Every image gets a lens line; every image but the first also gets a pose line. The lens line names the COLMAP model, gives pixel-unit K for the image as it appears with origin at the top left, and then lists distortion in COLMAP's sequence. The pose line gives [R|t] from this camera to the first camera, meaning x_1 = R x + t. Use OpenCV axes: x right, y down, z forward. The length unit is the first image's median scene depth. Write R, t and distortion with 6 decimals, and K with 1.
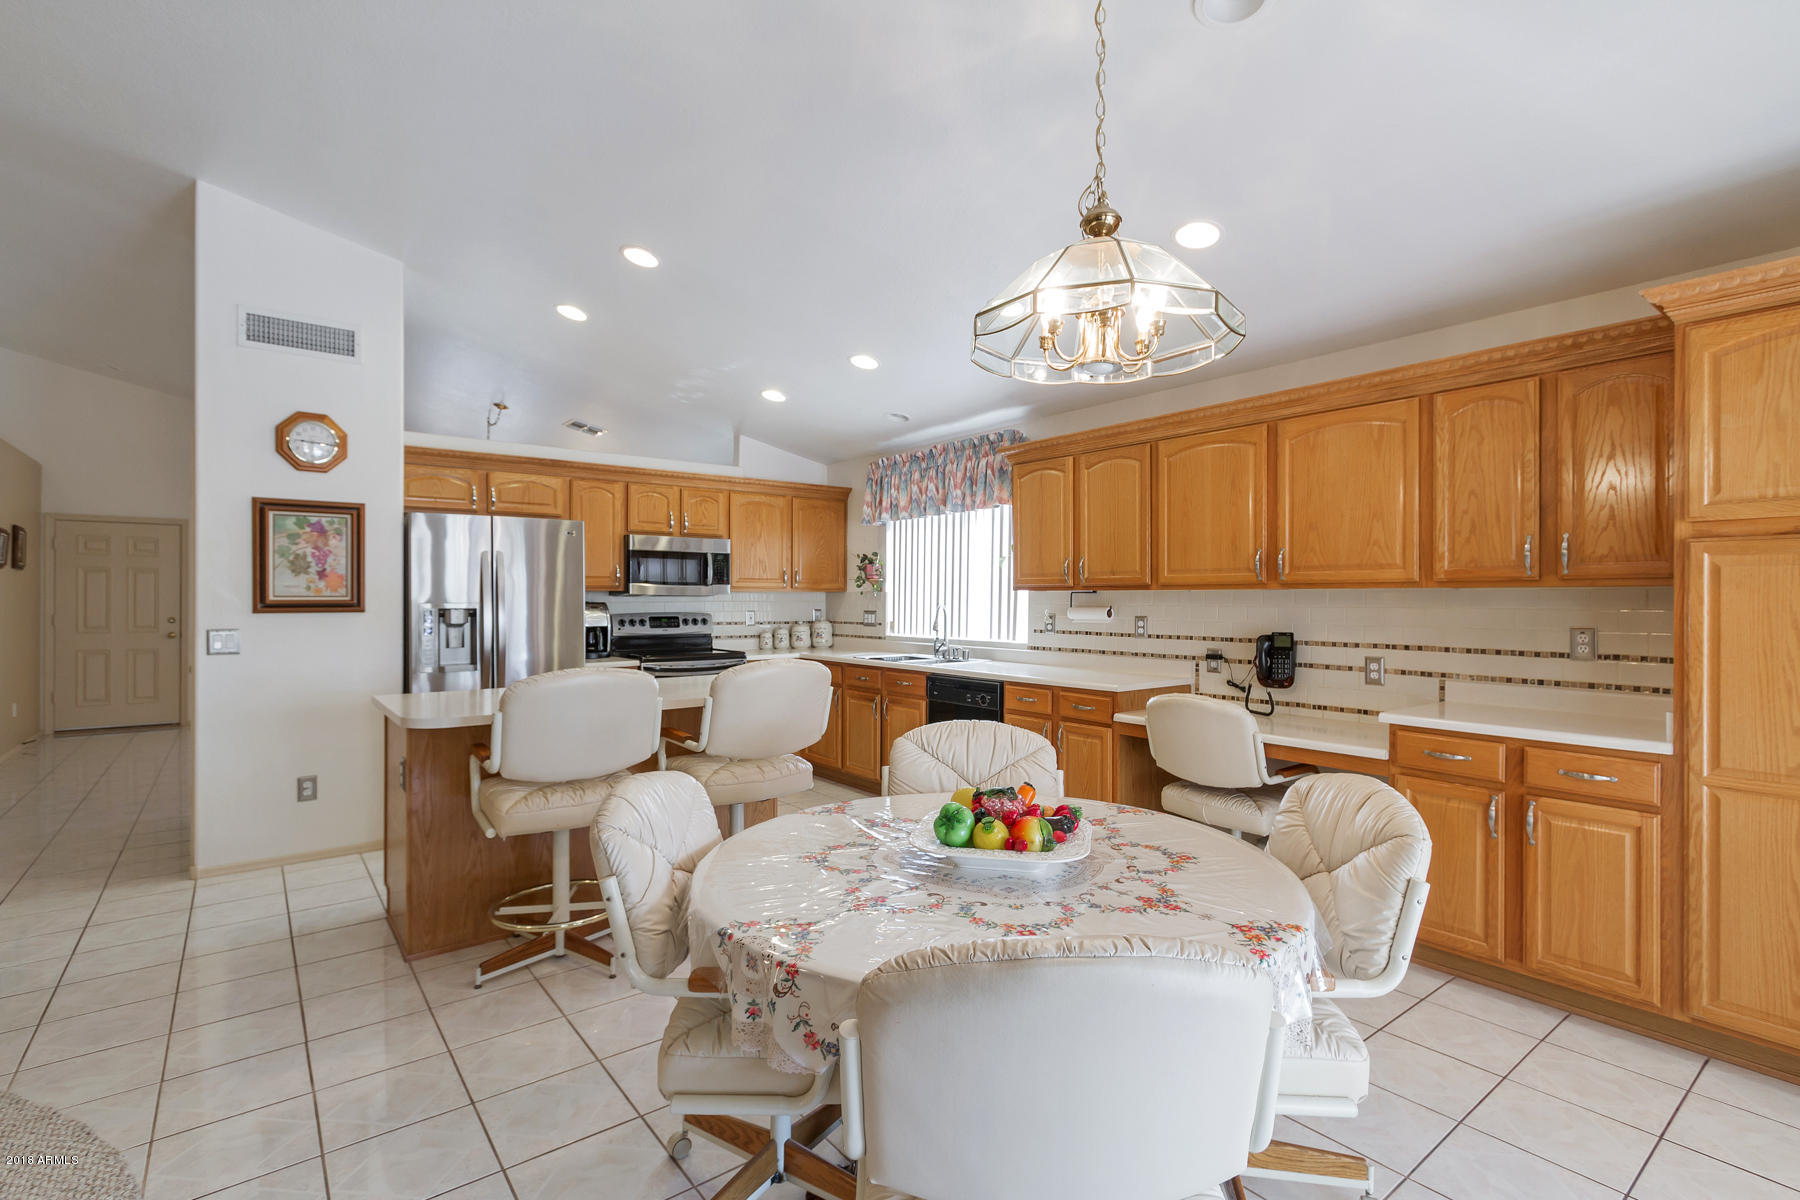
lens RADIAL K [[839.1, 0, 898.8], [0, 839.1, 574.6], [0, 0, 1]] dist [0.007627, -0.002459]
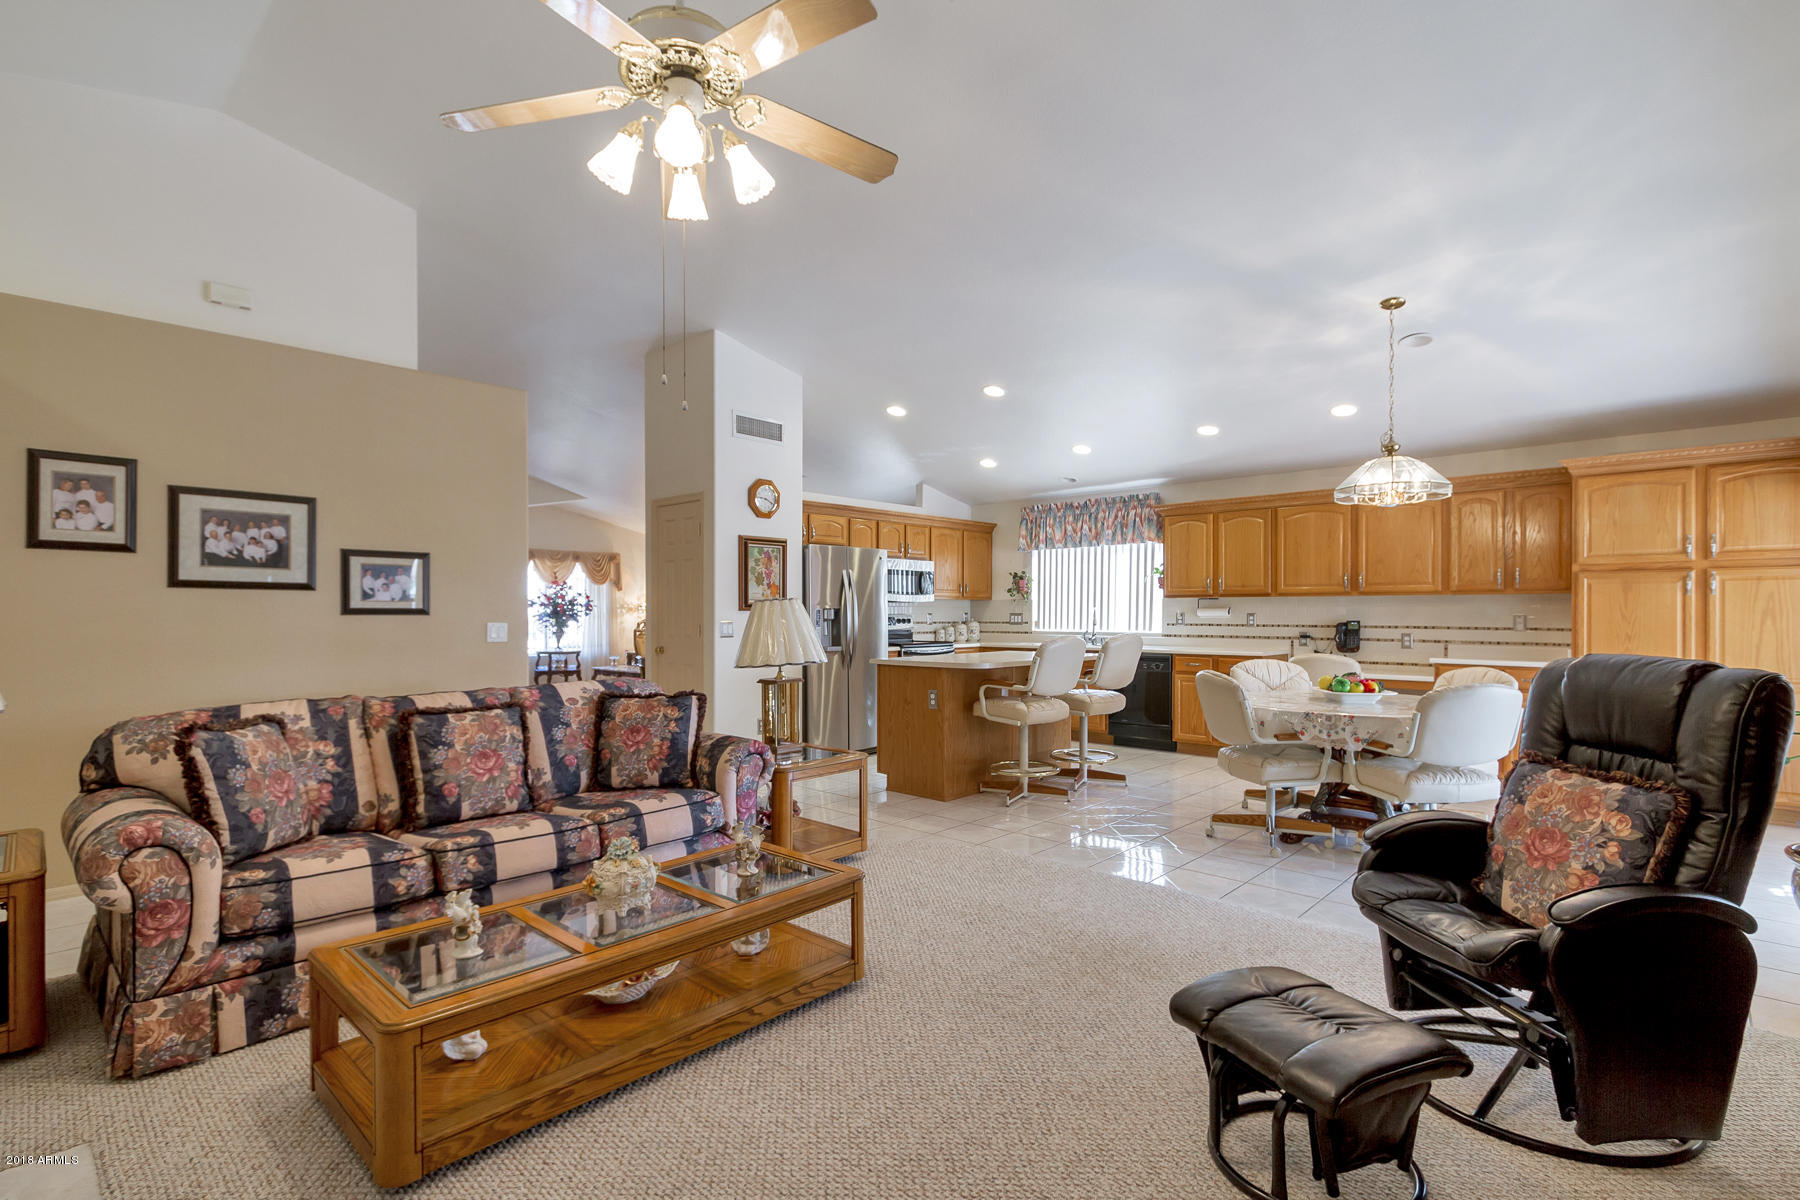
lens RADIAL K [[839.1, 0, 905.4], [0, 839.1, 590.6], [0, 0, 1]] dist [0.007627, -0.002459]
pose [[0.987571, 0.003312, 0.157138, -0.621535], [-0.003690, 0.999991, 0.002112, 0.004736], [-0.157130, -0.002665, 0.987574, -0.490611]]
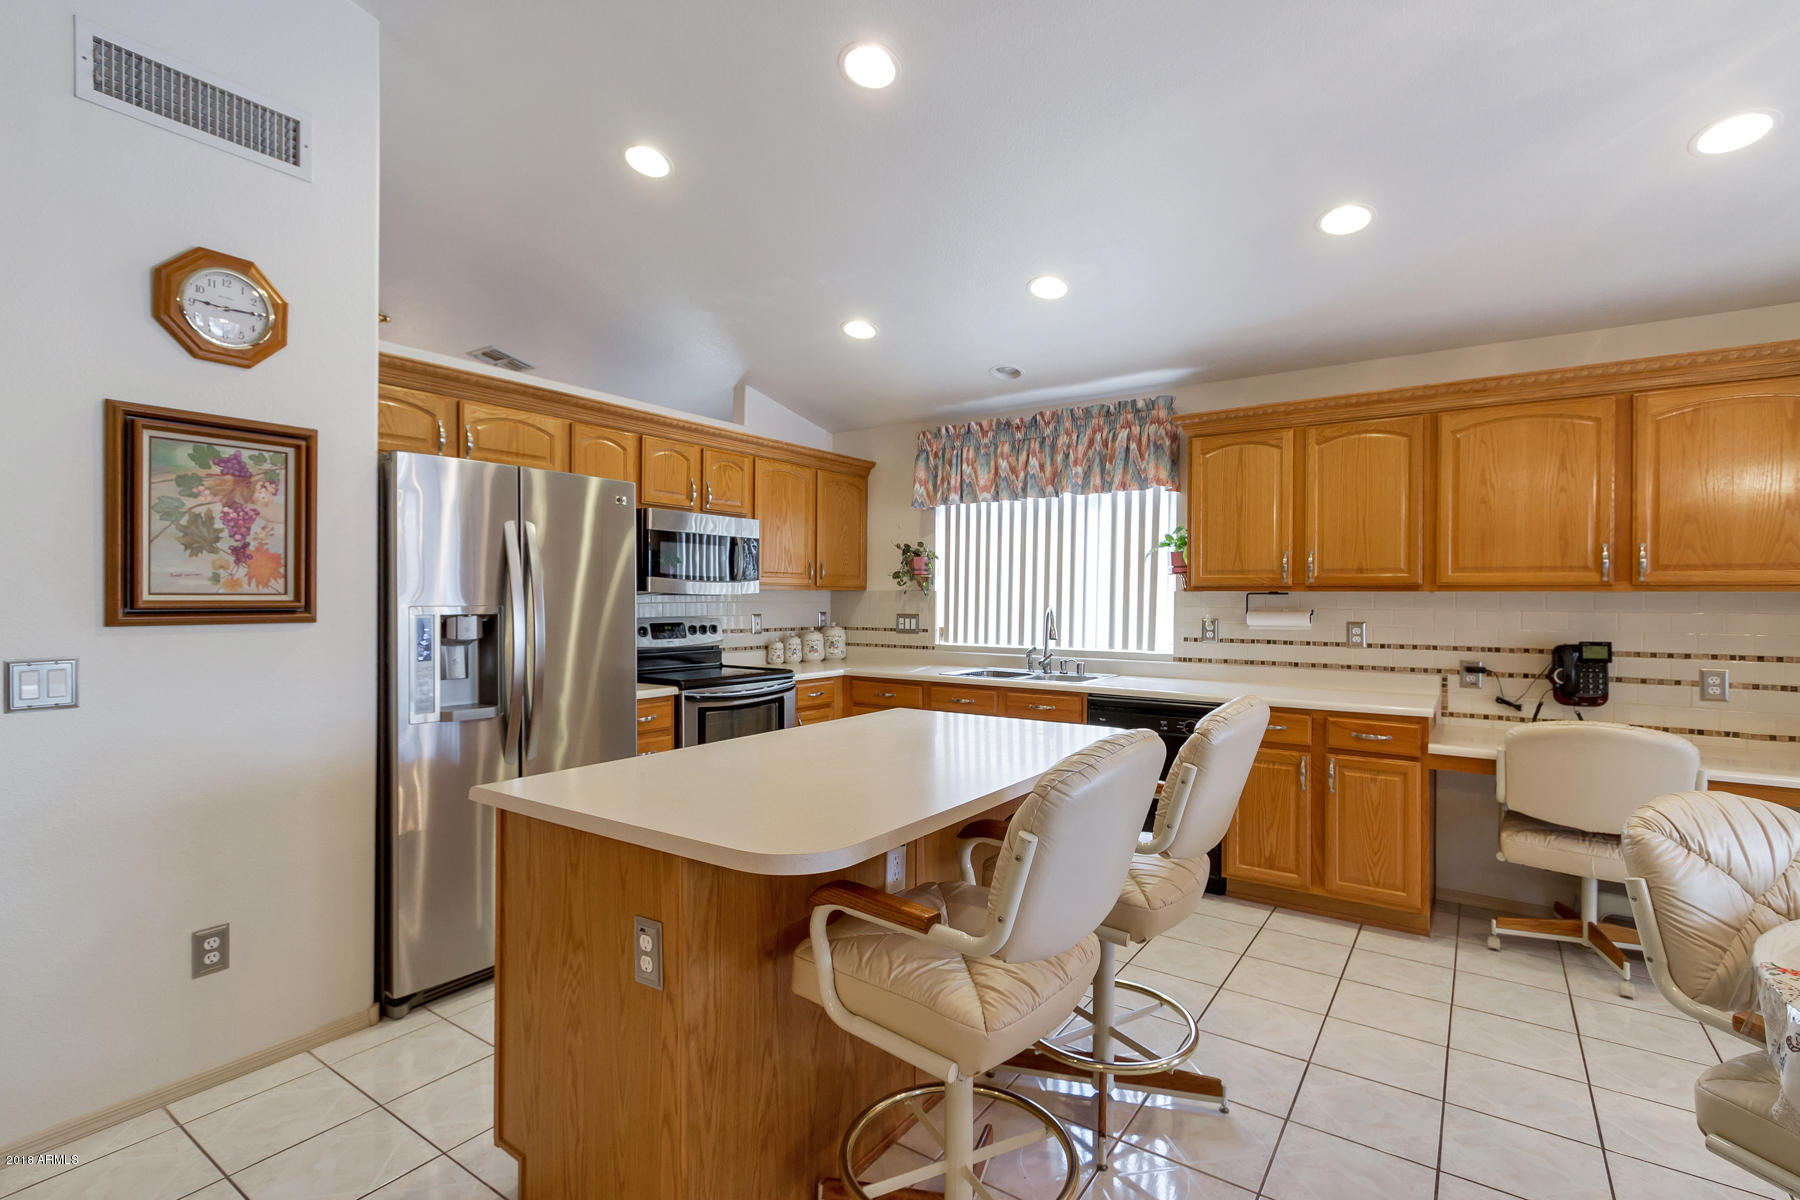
lens RADIAL K [[839.1, 0, 902.6], [0, 839.1, 579.4], [0, 0, 1]] dist [0.007627, -0.002459]
pose [[0.955496, 0.010159, 0.294829, -0.399082], [-0.012299, 0.999910, 0.005406, 0.007425], [-0.294748, -0.008792, 0.955535, 0.322008]]
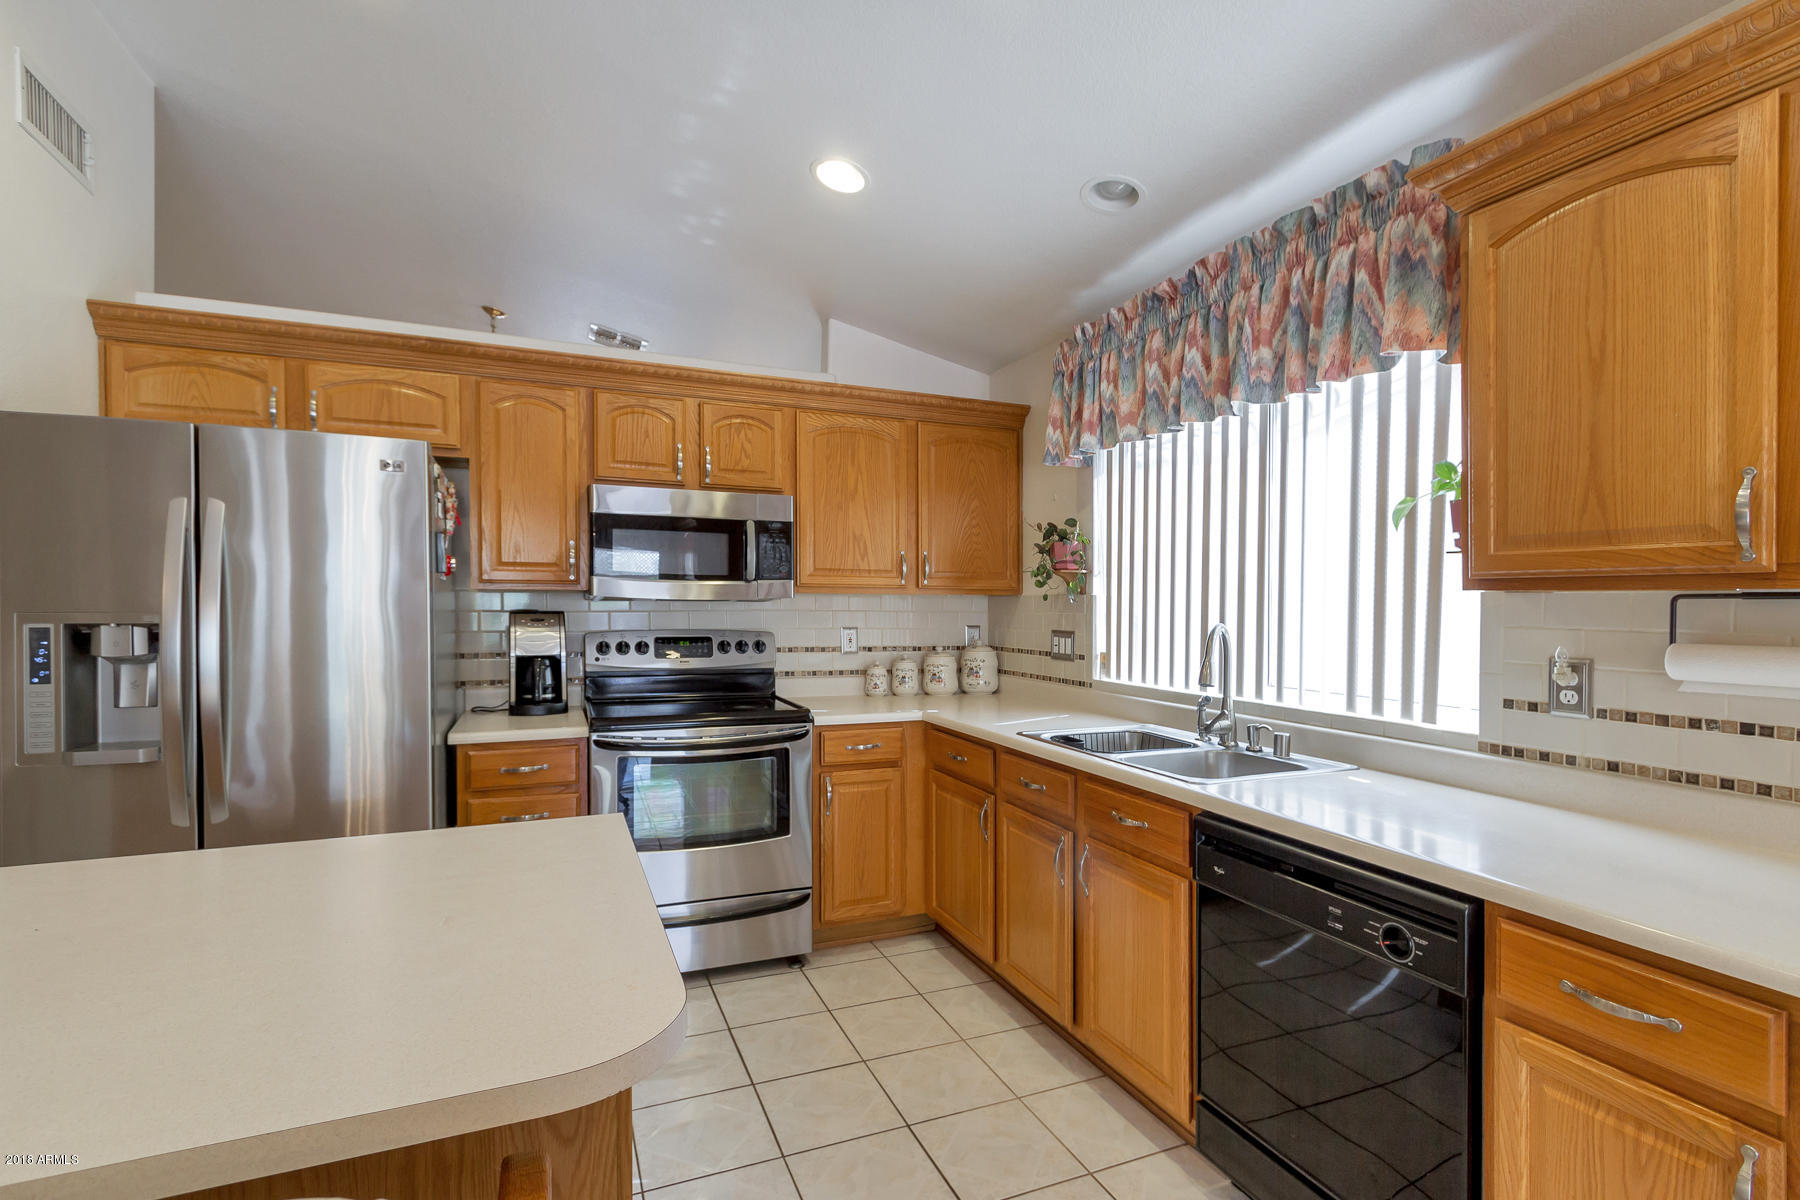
lens RADIAL K [[839.1, 0, 898.9], [0, 839.1, 585.0], [0, 0, 1]] dist [0.007627, -0.002459]
pose [[0.965478, 0.000958, -0.260484, 0.005966], [0.000234, 0.999990, 0.004543, 0.016895], [0.260486, -0.004447, 0.965467, 0.661949]]
